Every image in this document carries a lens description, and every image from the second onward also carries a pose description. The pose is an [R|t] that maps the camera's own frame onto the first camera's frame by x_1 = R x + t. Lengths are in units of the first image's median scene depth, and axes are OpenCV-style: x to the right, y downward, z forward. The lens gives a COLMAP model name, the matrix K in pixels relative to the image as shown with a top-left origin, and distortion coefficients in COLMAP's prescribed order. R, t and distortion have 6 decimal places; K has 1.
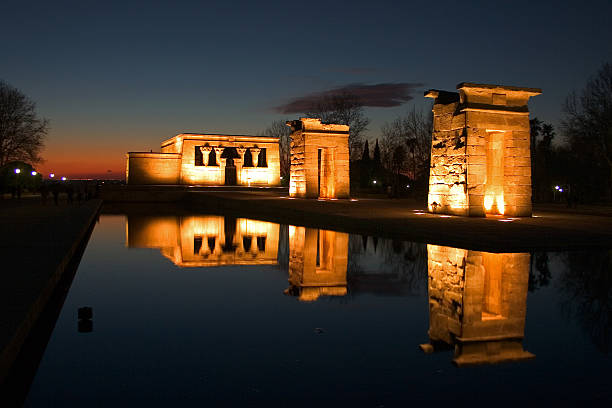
lens RADIAL K [[662.0, 0, 307.1], [0, 662.0, 220.2], [0, 0, 1]] dist [-0.015169, -0.005668]
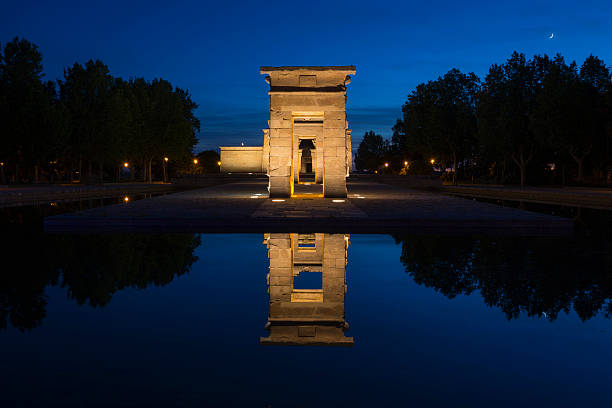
lens RADIAL K [[581.3, 0, 306.0], [0, 581.3, 204.0], [0, 0, 1]] dist [0.005223, 0.000177]
pose [[0.922242, 0.009535, -0.386494, 0.619749], [-0.011052, 0.999937, -0.001701, 0.004352], [0.386454, 0.005840, 0.922290, 0.190094]]
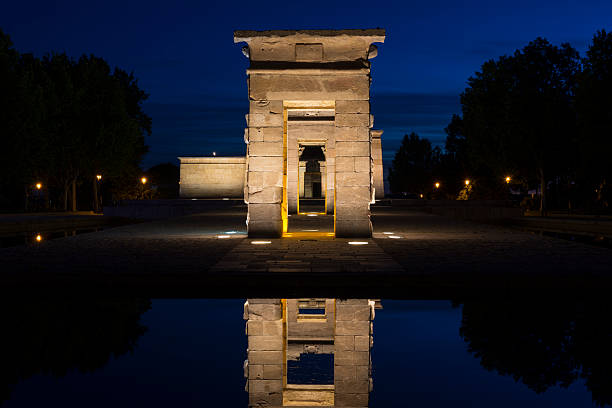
lens RADIAL K [[885.5, 0, 306.0], [0, 885.5, 204.0], [0, 0, 1]] dist [-0.011754, 0.004774]
pose [[0.918108, -0.009807, -0.396208, 0.611332], [-0.009842, 0.998821, -0.047529, 0.001311], [0.396207, 0.047536, 0.916930, 0.231832]]
